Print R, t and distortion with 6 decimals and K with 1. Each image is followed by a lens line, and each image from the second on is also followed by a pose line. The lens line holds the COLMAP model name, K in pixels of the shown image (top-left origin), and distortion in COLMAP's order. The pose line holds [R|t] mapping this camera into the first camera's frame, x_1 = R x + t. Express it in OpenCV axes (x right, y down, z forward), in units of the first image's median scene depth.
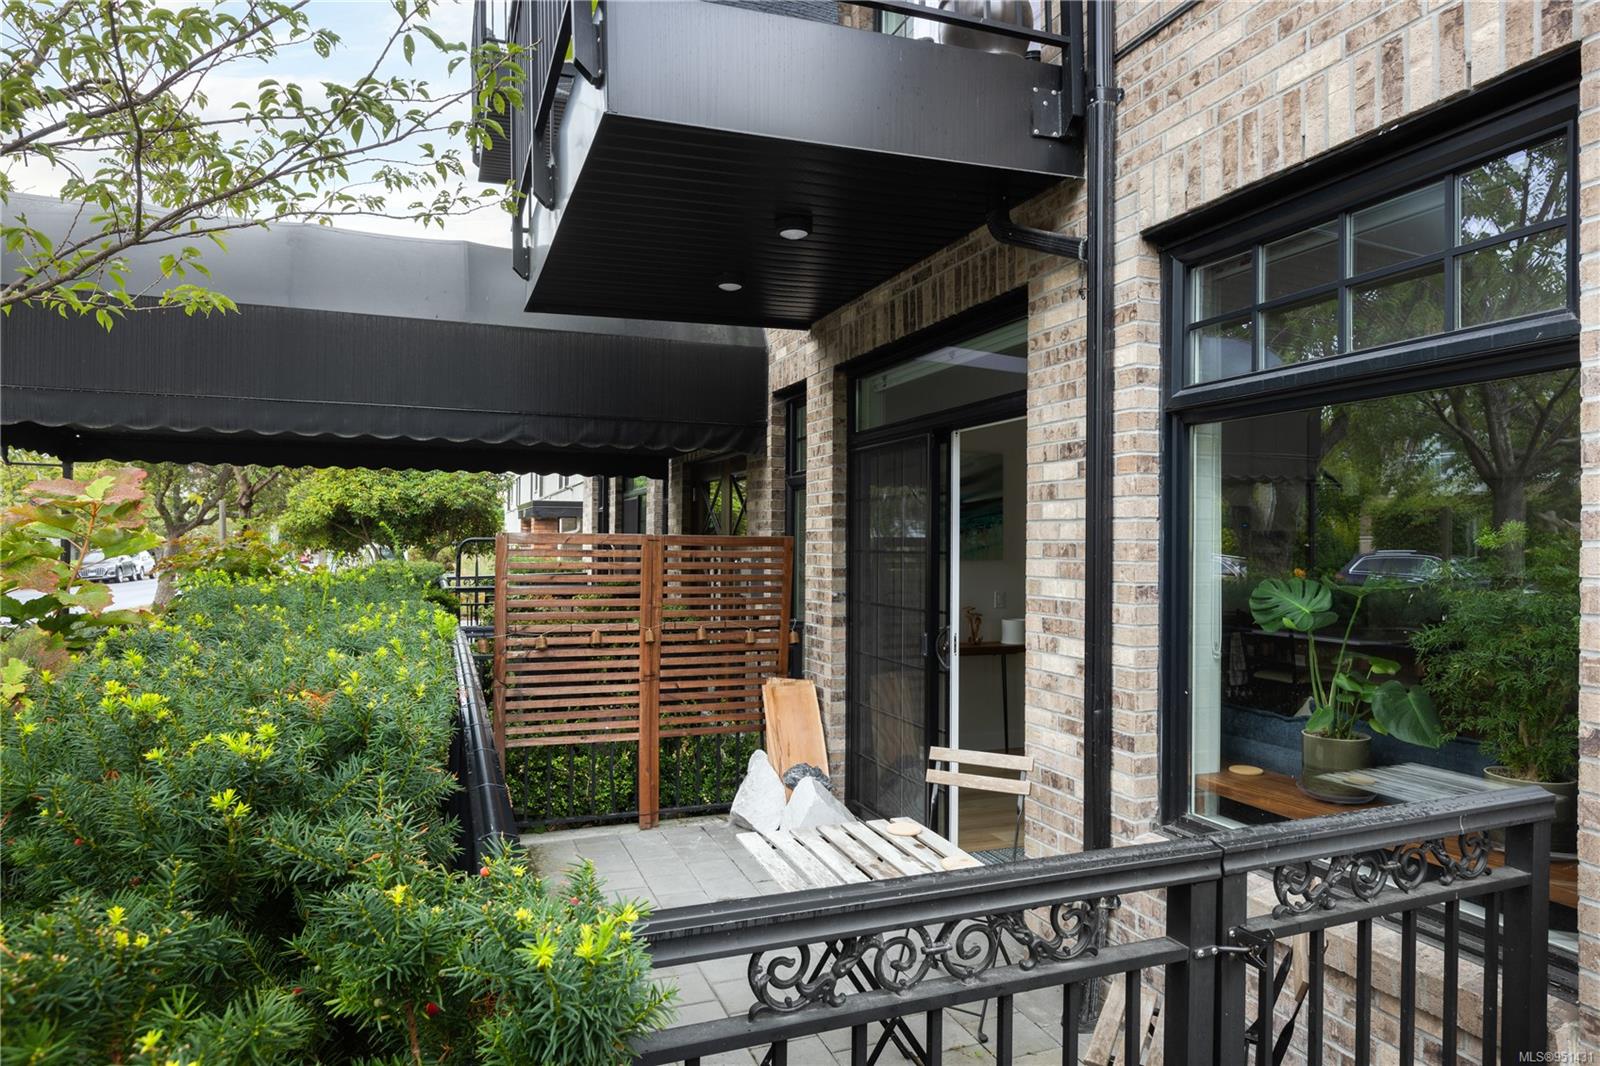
lens RADIAL K [[1025.3, 0, 826.5], [0, 1025.3, 530.1], [0, 0, 1]] dist [-0.006192, -0.001520]
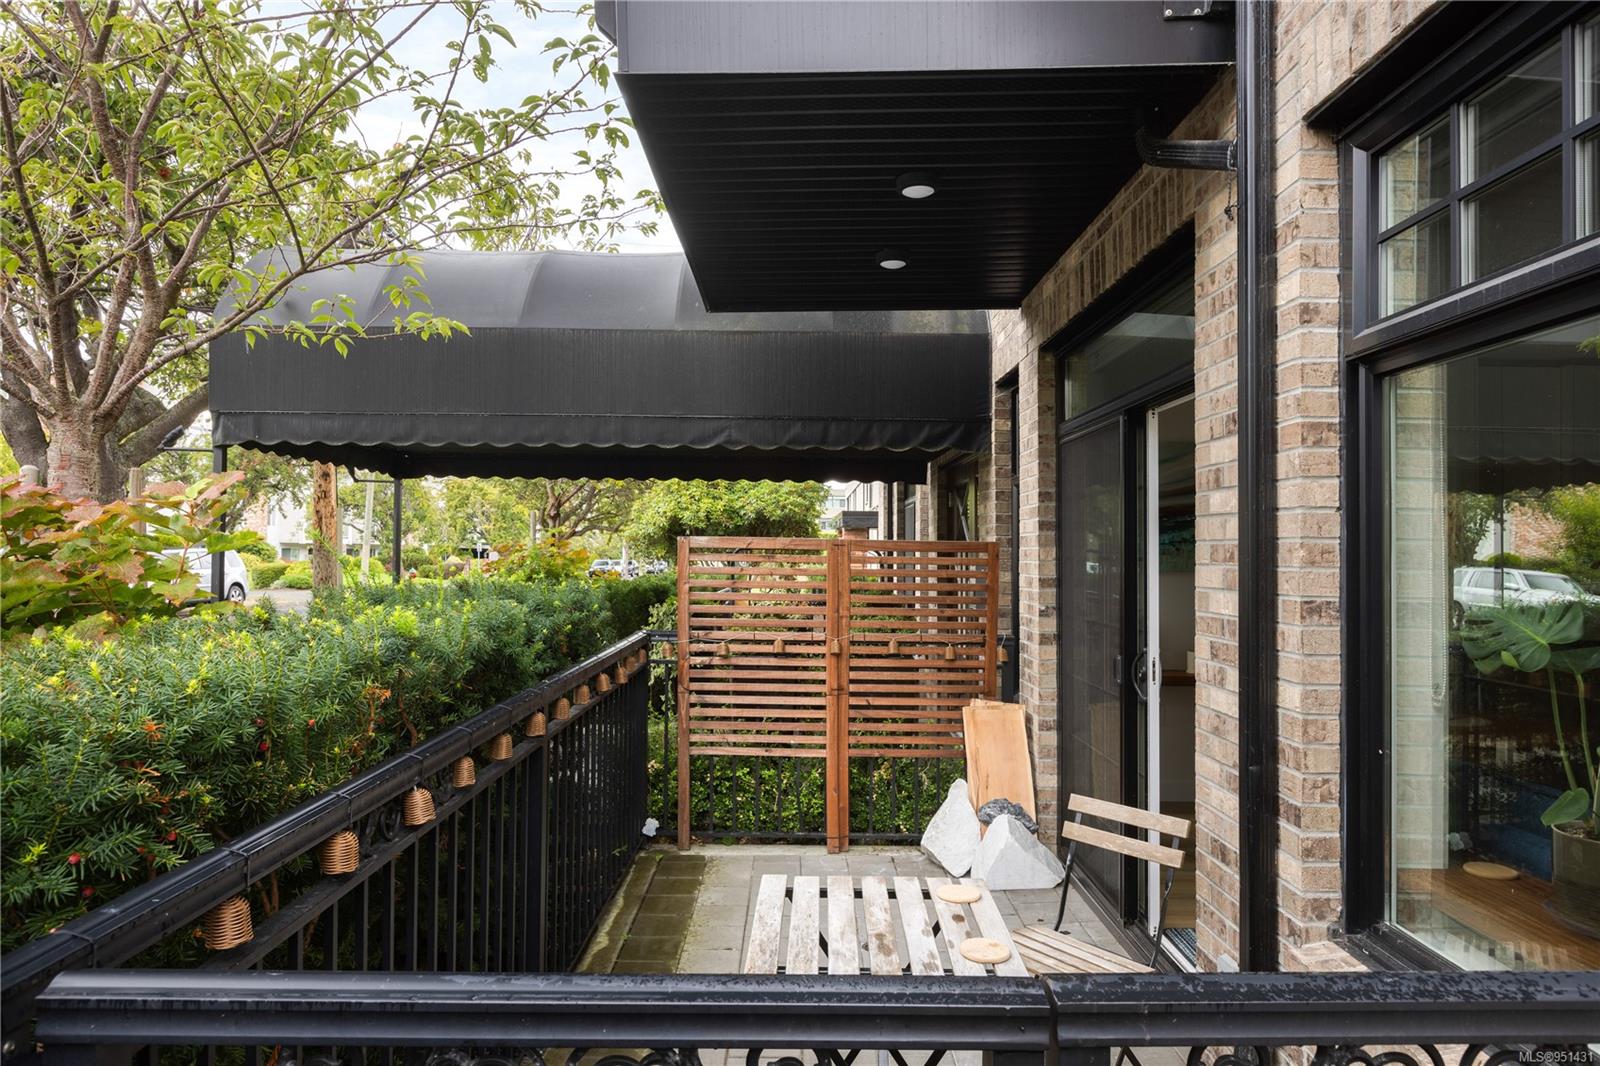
lens RADIAL K [[1021.7, 0, 843.0], [0, 1021.7, 535.6], [0, 0, 1]] dist [-0.001703, -0.001287]
pose [[0.923361, -0.003723, -0.383916, 0.221457], [-0.000062, 0.999952, -0.009845, 0.012033], [0.383934, 0.009114, 0.923316, 0.157993]]
